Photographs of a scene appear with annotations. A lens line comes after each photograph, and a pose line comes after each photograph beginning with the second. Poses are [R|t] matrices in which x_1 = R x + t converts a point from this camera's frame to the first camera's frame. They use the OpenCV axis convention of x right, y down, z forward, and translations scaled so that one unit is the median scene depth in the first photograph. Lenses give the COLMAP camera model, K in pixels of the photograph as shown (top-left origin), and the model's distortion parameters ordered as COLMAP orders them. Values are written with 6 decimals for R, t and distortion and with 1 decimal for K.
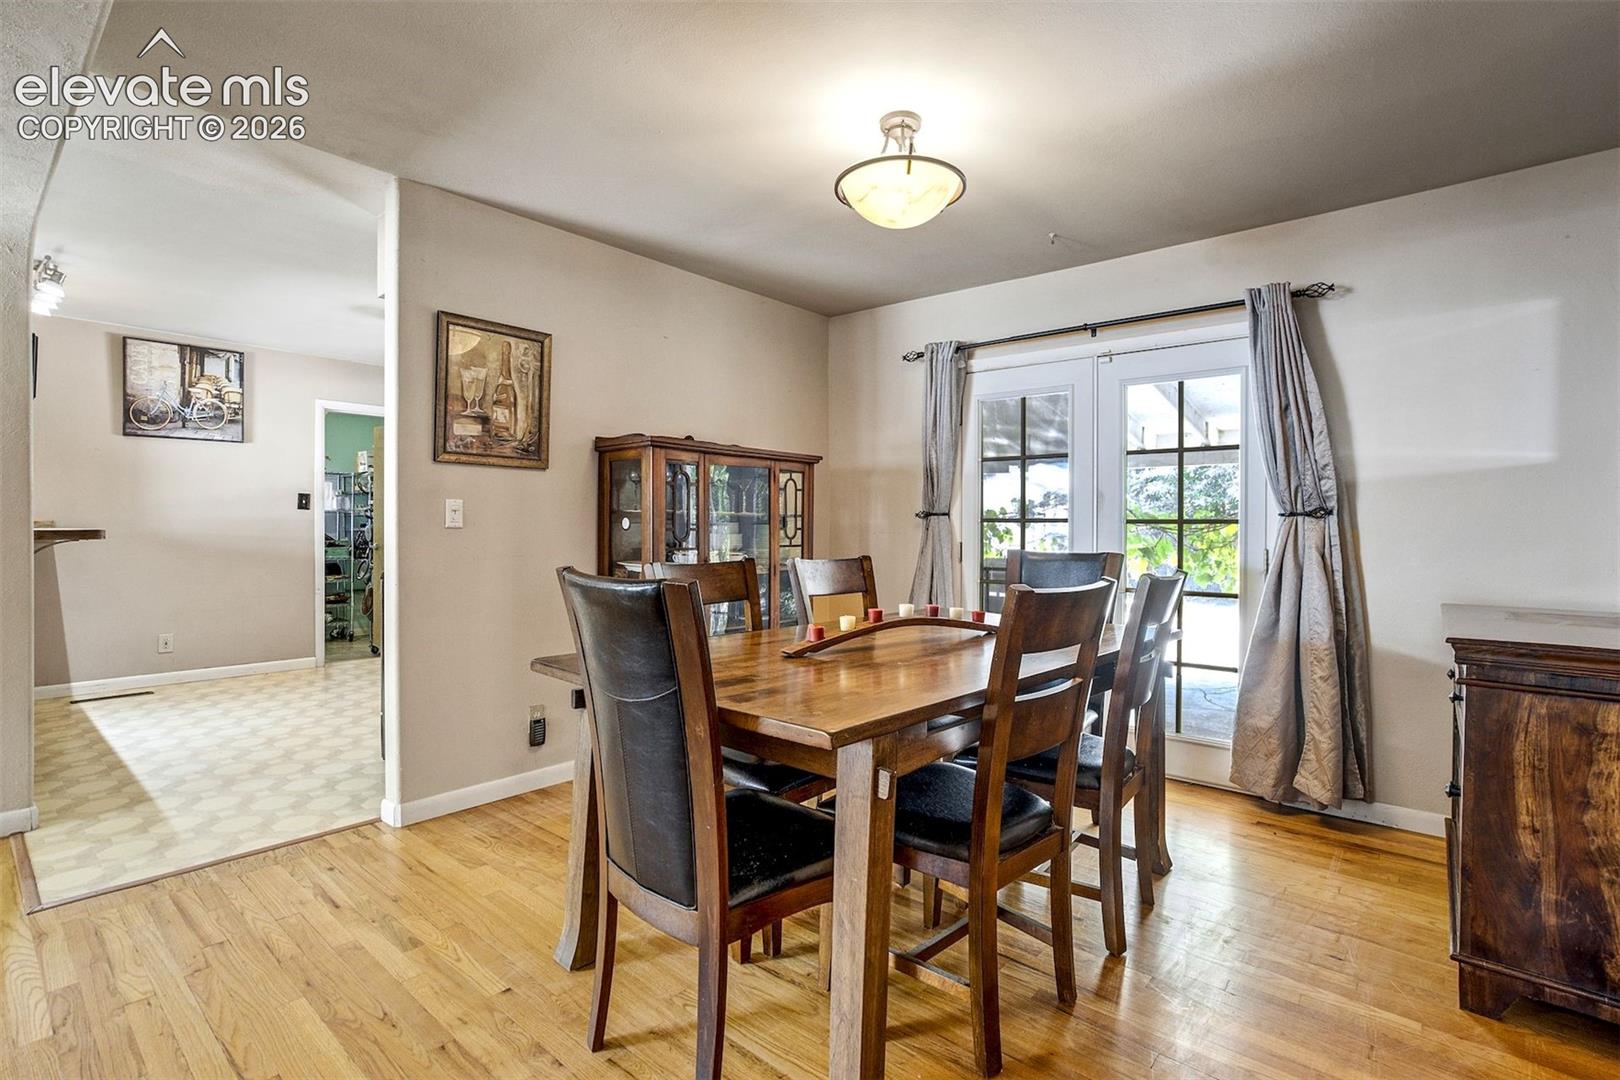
lens RADIAL K [[768.4, 0, 813.8], [0, 768.4, 526.3], [0, 0, 1]] dist [-0.033066, 0.017253]
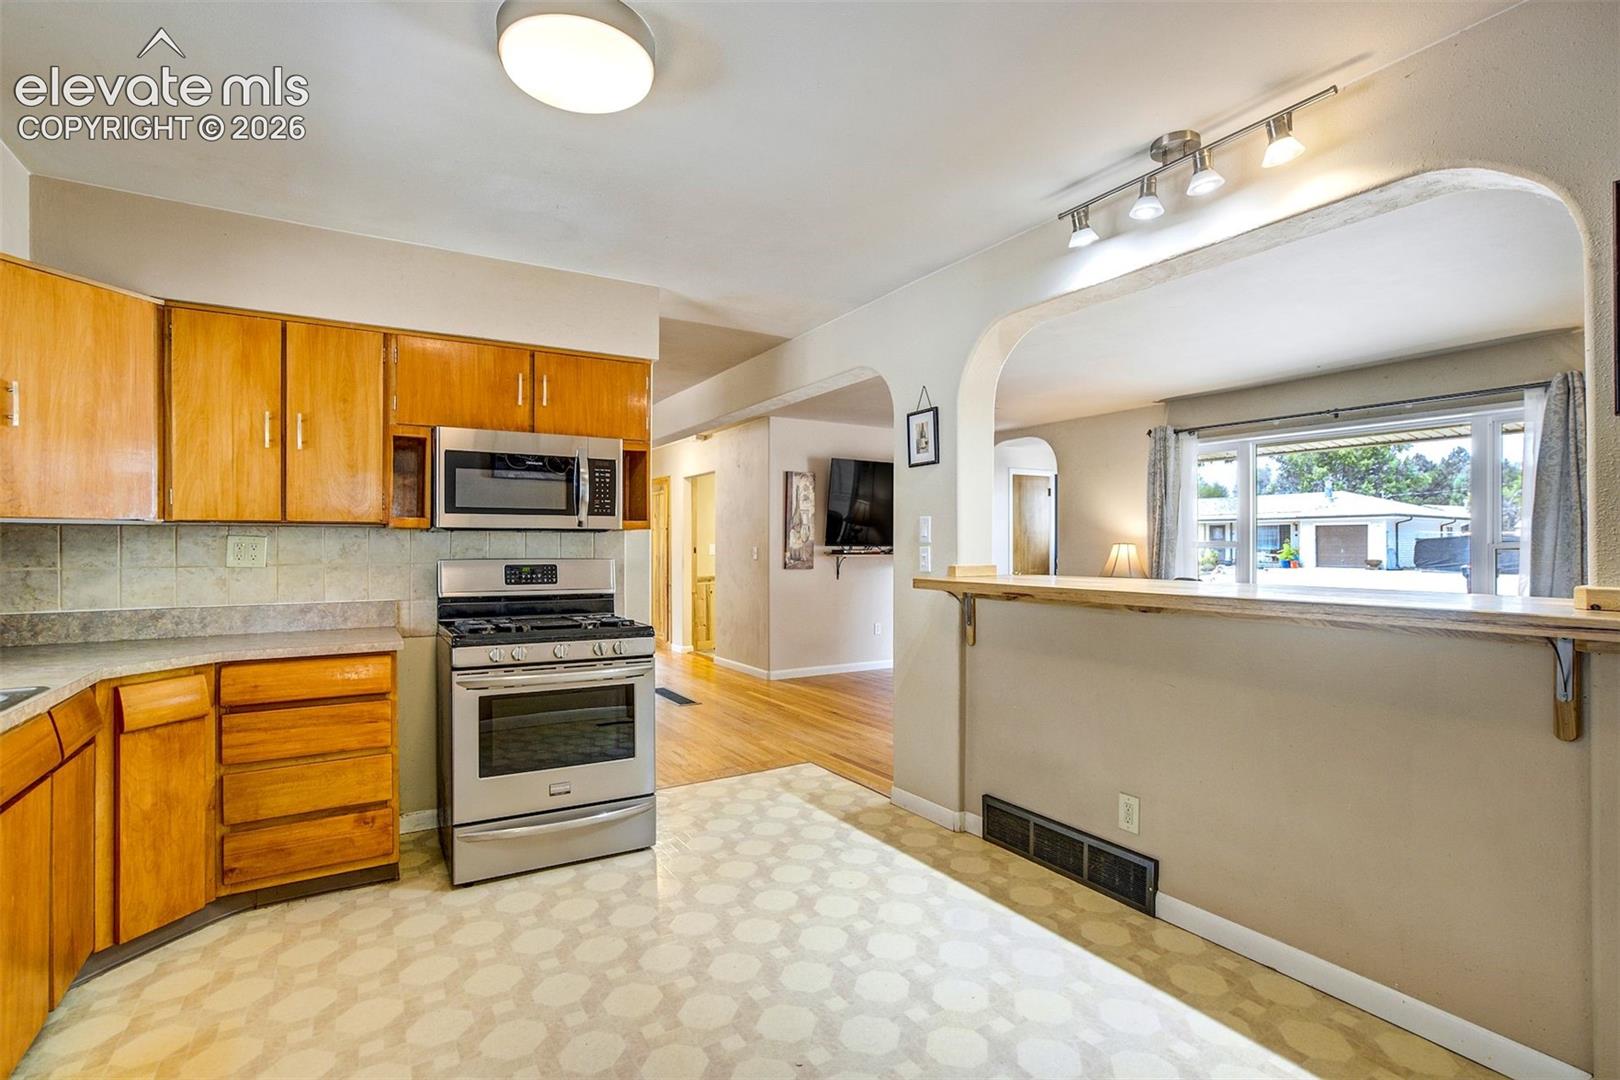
lens RADIAL K [[768.4, 0, 809.0], [0, 768.4, 542.7], [0, 0, 1]] dist [-0.033066, 0.017253]
pose [[-0.951717, -0.001264, 0.306975, -0.699078], [-0.002967, 0.999983, -0.005083, -0.022292], [-0.306963, -0.005748, -0.951704, 1.239532]]
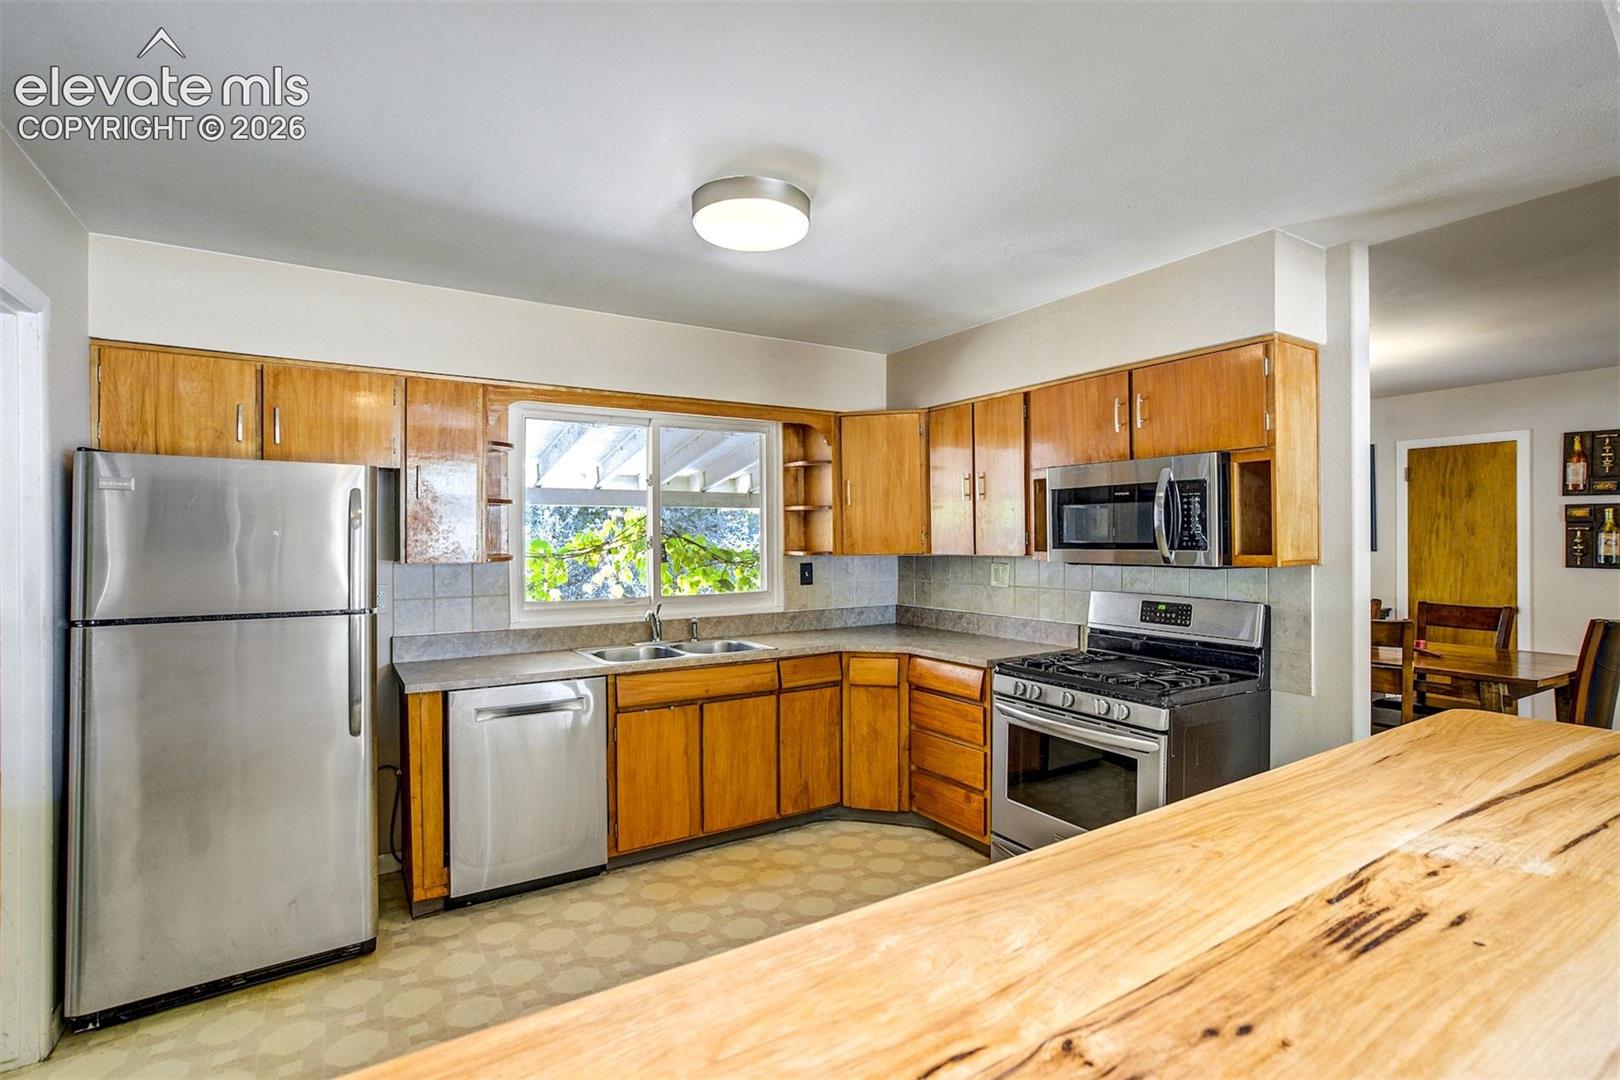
lens RADIAL K [[768.4, 0, 831.0], [0, 768.4, 540.2], [0, 0, 1]] dist [-0.033066, 0.017253]
pose [[0.277662, -0.009450, 0.960632, -0.908905], [0.004472, 0.999953, 0.008544, -0.060501], [-0.960668, 0.001923, 0.277691, 0.766449]]
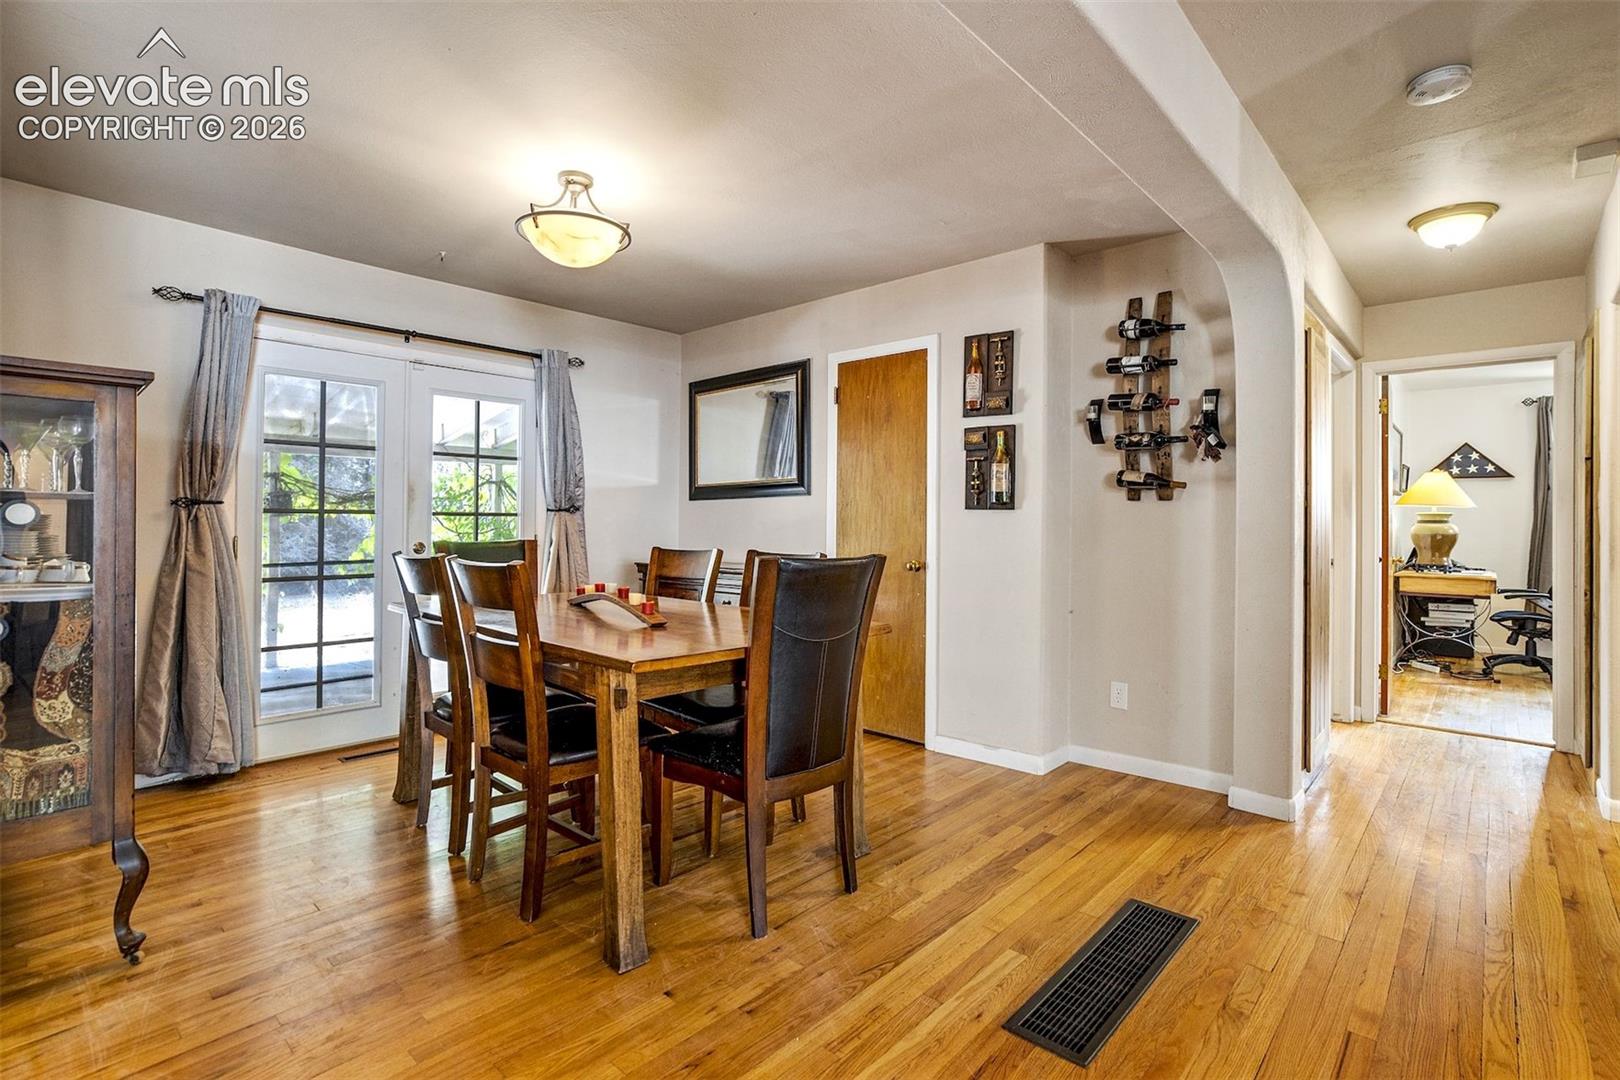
lens RADIAL K [[768.4, 0, 822.3], [0, 768.4, 518.4], [0, 0, 1]] dist [-0.033066, 0.017253]
pose [[0.008824, 0.003926, 0.999953, -0.497859], [-0.012010, 0.999921, -0.003820, -0.001650], [-0.999889, -0.011976, 0.008871, 0.285141]]
